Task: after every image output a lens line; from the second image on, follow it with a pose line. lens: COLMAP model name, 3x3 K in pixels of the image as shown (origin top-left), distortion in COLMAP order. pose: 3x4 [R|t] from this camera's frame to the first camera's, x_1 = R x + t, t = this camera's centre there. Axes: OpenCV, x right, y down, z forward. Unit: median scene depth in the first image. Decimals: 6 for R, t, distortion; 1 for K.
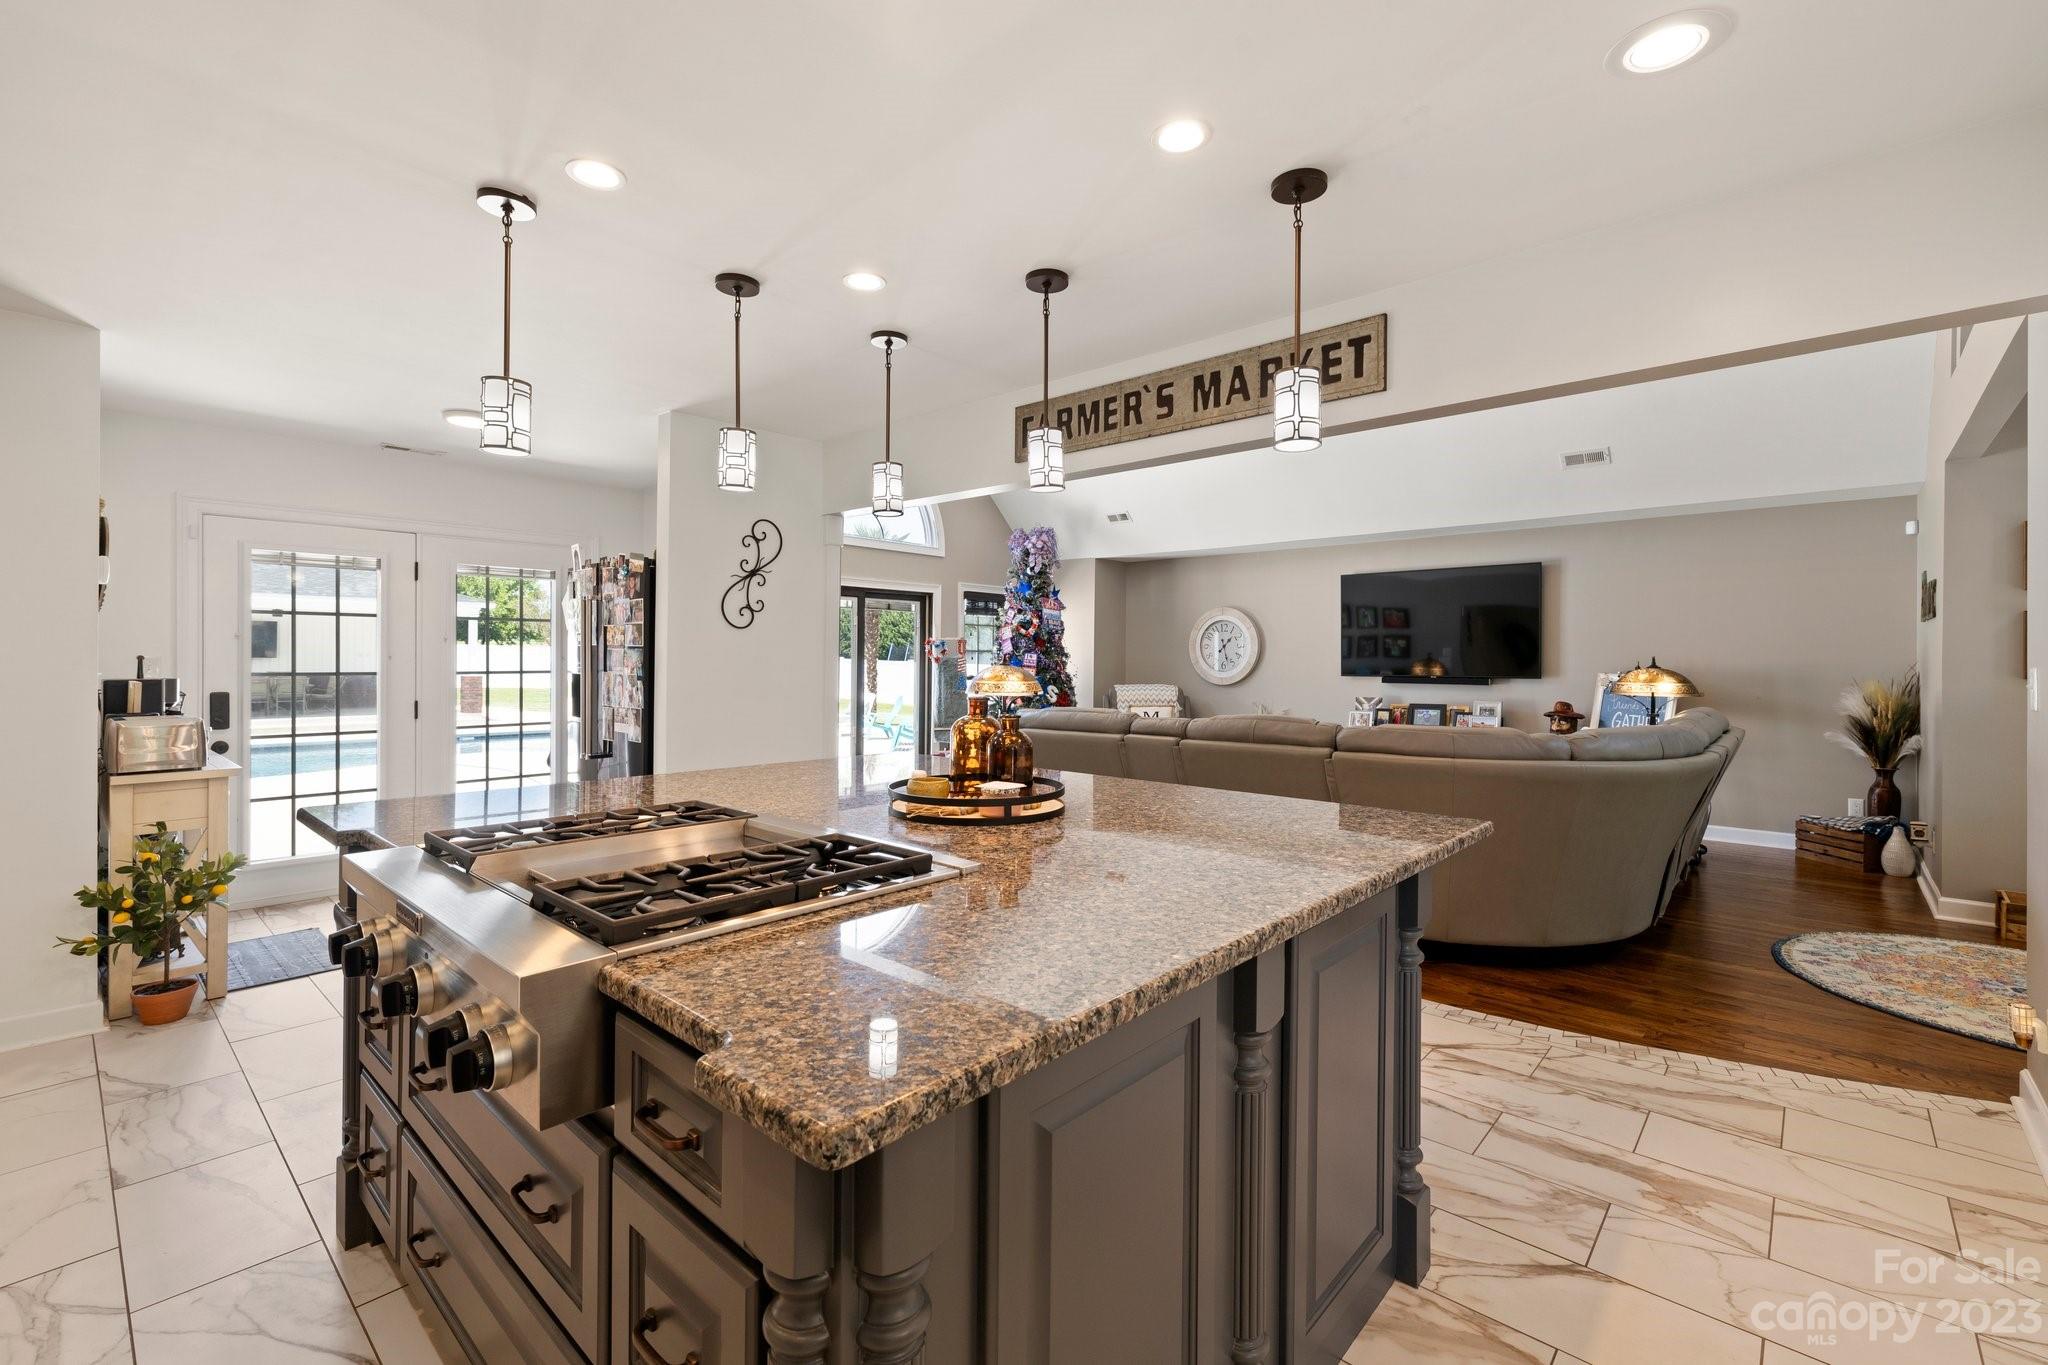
lens RADIAL K [[859.2, 0, 1023.0], [0, 859.2, 661.1], [0, 0, 1]] dist [0.003500, 0.000493]
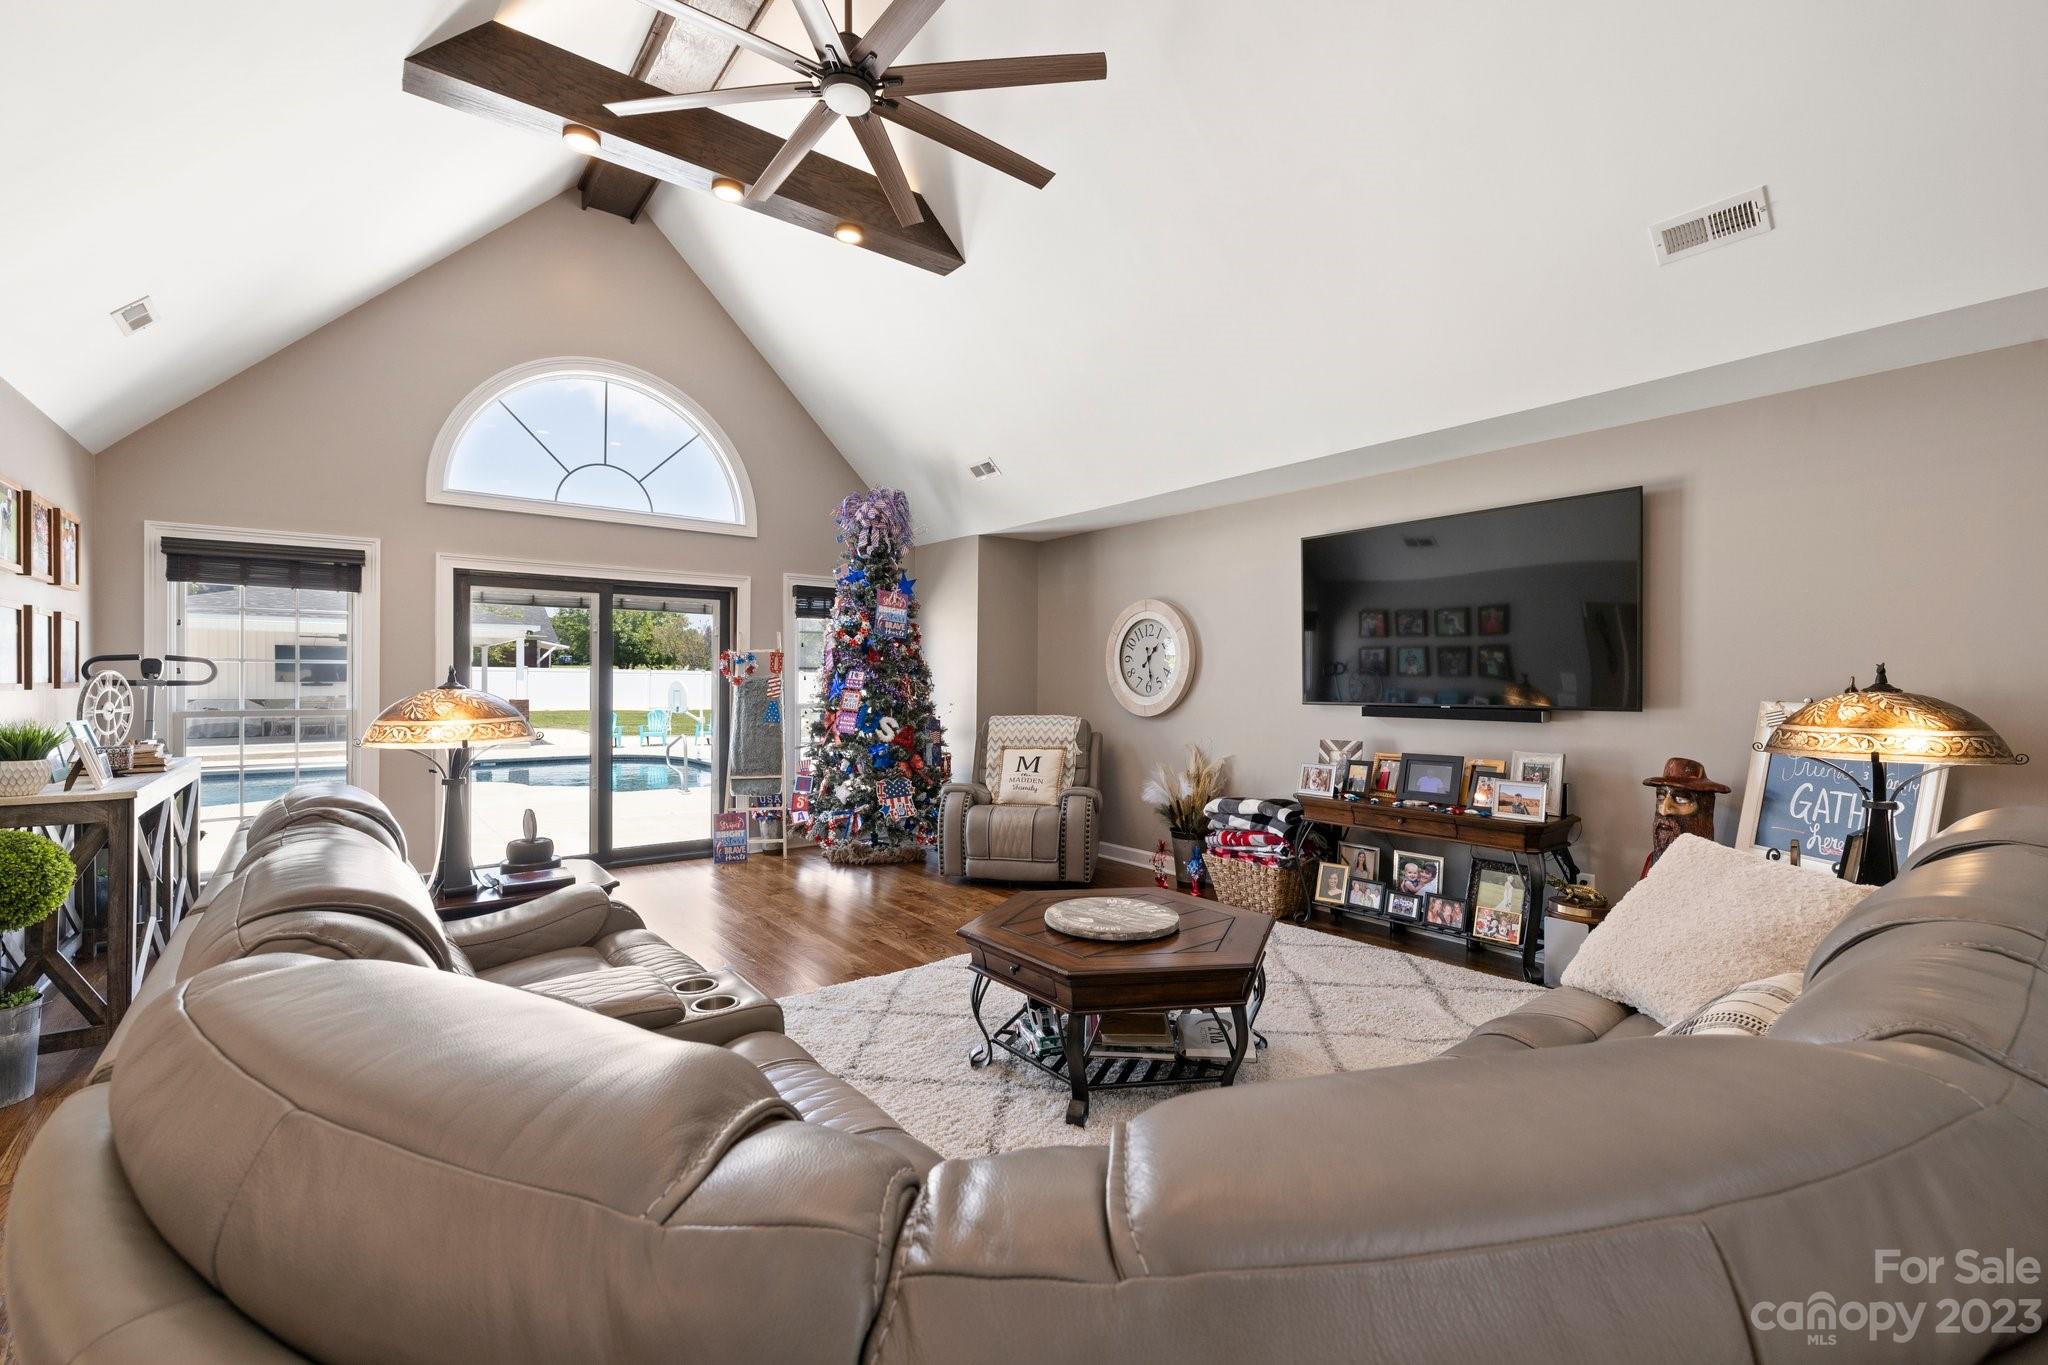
lens RADIAL K [[859.2, 0, 1026.1], [0, 859.2, 684.5], [0, 0, 1]] dist [0.003500, 0.000493]
pose [[0.985363, -0.003036, -0.170443, 0.259836], [0.003186, 0.999995, 0.000606, 0.001999], [0.170441, -0.001140, 0.985367, 0.340360]]
